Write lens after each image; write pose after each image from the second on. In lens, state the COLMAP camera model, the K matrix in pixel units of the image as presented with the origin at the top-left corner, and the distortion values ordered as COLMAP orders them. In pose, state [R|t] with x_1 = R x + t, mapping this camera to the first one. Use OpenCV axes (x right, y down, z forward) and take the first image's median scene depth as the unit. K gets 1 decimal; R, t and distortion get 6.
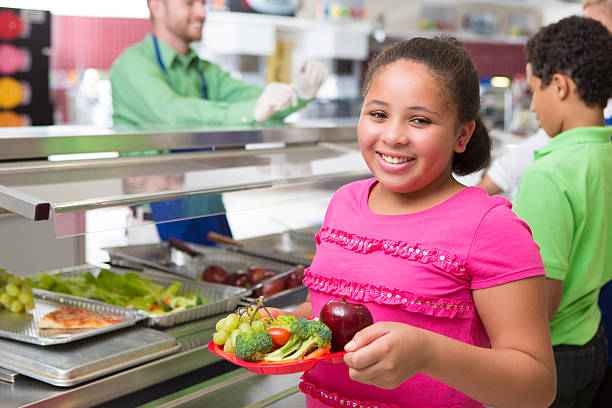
lens RADIAL K [[980.9, 0, 306.0], [0, 980.9, 204.0], [0, 0, 1]] dist [0.165513, -1.884626]
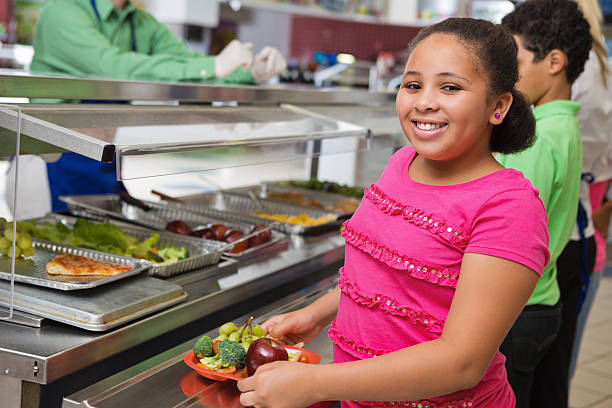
lens RADIAL K [[980.9, 0, 306.0], [0, 980.9, 204.0], [0, 0, 1]] dist [0.165513, -1.884626]
pose [[0.982993, 0.042334, 0.178698, -0.195205], [-0.047667, 0.998534, 0.025658, 0.018724], [-0.177350, -0.033740, 0.983569, -0.013920]]
